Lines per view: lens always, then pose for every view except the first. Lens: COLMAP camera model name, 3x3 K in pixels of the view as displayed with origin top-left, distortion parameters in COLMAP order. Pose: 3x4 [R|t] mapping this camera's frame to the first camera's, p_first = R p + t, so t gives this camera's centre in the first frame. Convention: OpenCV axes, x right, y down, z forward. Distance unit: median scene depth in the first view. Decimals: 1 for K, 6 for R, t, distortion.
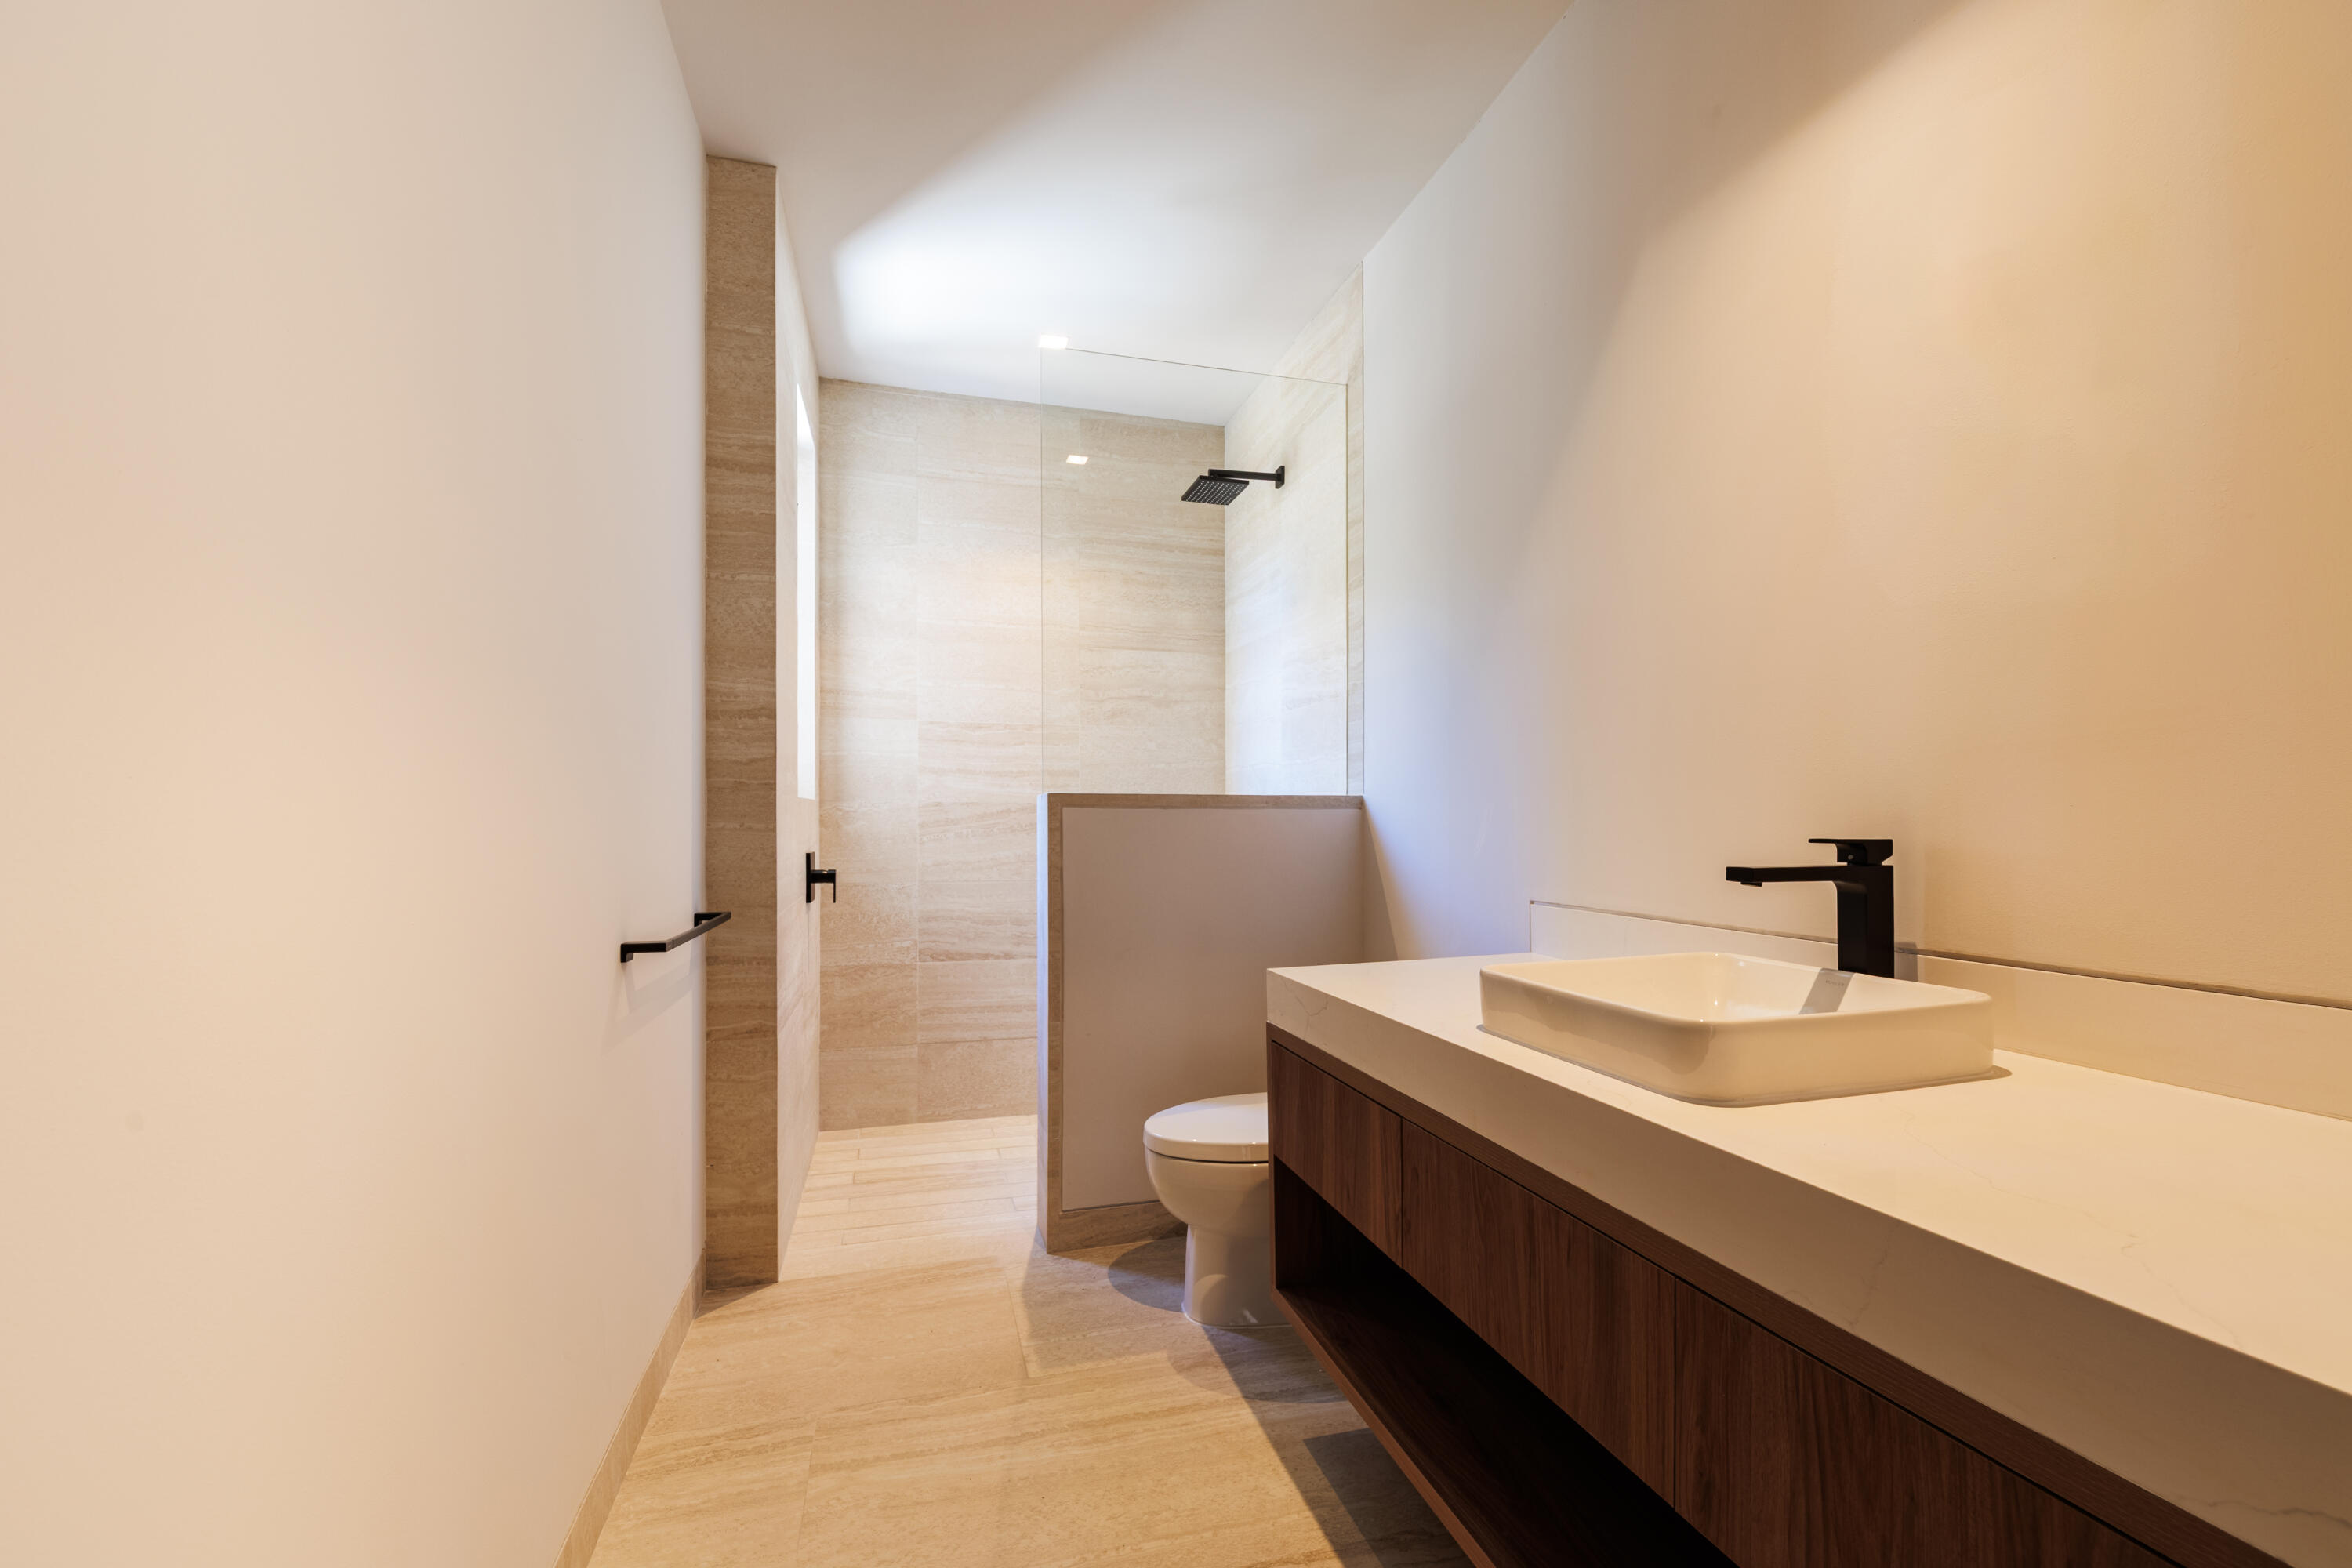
lens RADIAL K [[1028.7, 0, 1179.5], [0, 1028.7, 799.3], [0, 0, 1]] dist [-0.001874, -0.006876]
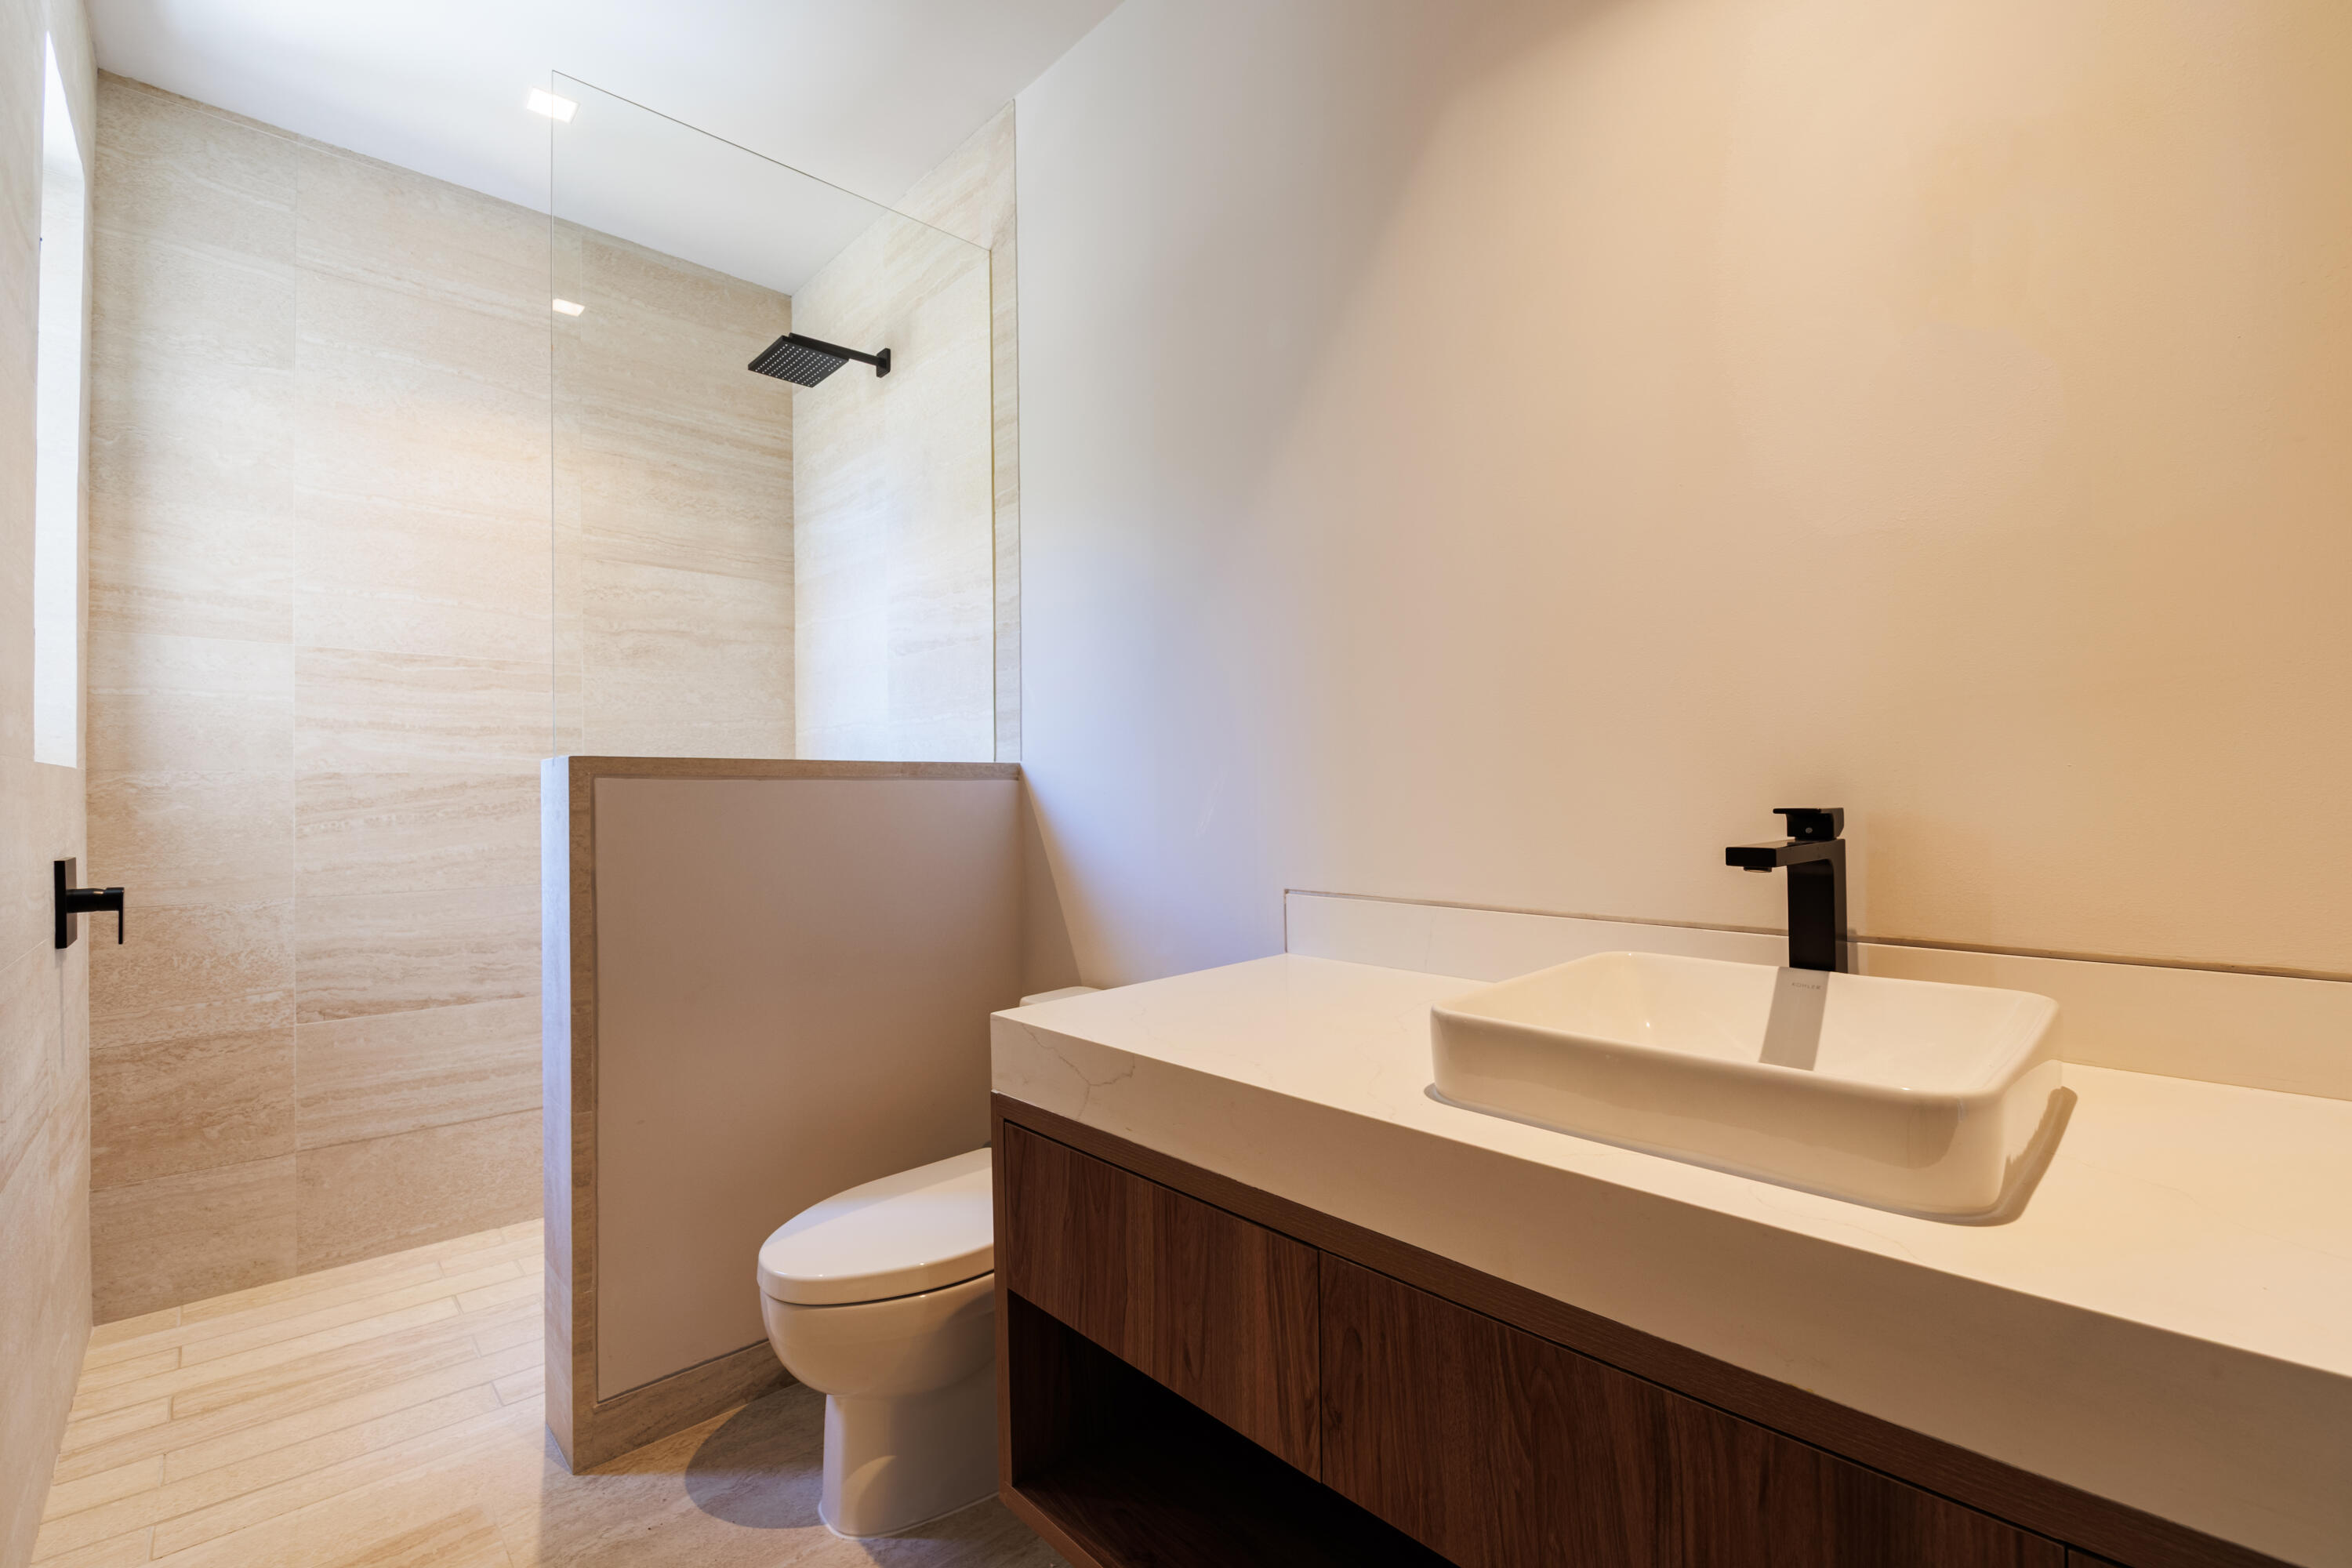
lens RADIAL K [[1028.7, 0, 1190.7], [0, 1028.7, 774.0], [0, 0, 1]] dist [-0.001874, -0.006876]
pose [[0.883377, -0.000007, 0.468662, -0.080374], [0.000260, 1.000000, -0.000476, 0.005361], [-0.468662, 0.000543, 0.883377, 0.237115]]
